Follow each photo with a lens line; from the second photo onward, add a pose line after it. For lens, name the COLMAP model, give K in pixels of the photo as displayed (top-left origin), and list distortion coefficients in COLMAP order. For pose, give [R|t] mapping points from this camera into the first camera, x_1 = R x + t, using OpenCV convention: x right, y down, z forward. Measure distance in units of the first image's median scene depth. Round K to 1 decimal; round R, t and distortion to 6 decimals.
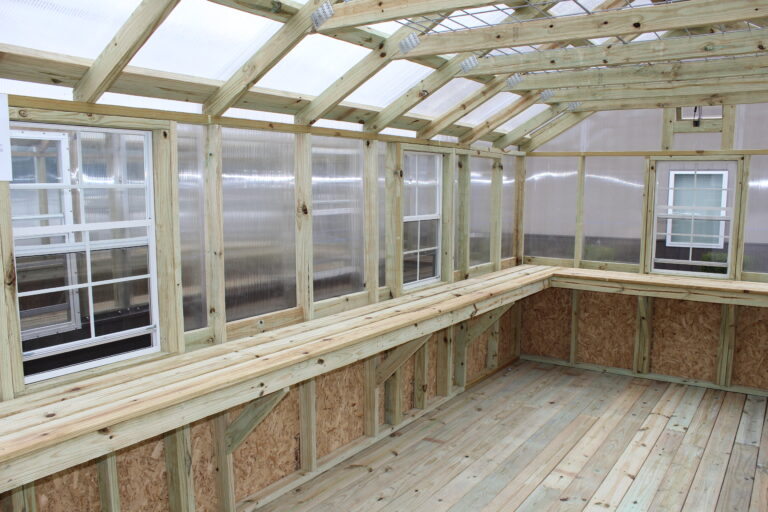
lens RADIAL K [[639.1, 0, 381.7], [0, 639.1, 279.0], [0, 0, 1]] dist [-0.168338, 0.151949]
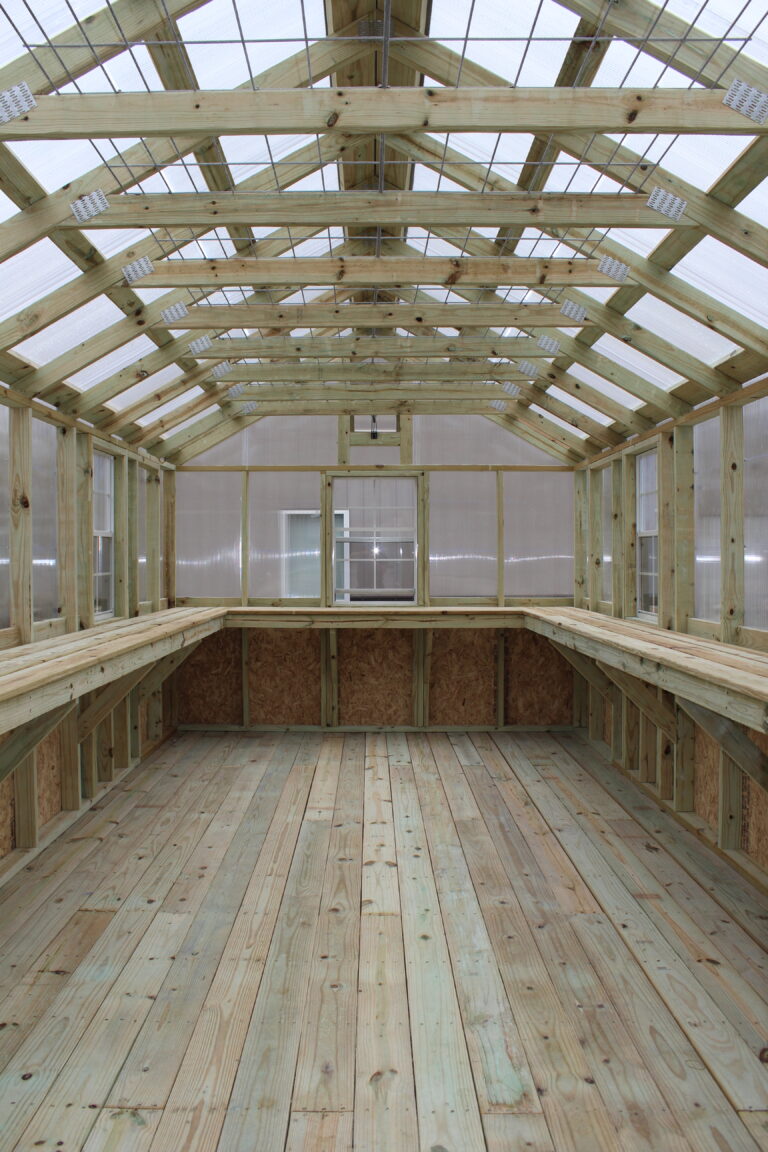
lens RADIAL K [[958.7, 0, 357.1], [0, 958.7, 582.2], [0, 0, 1]] dist [-0.168338, 0.151949]
pose [[0.837733, -0.018664, 0.545761, -0.327349], [0.083774, 0.991978, -0.094669, 0.107633], [-0.539615, 0.125028, 0.832576, -0.151770]]
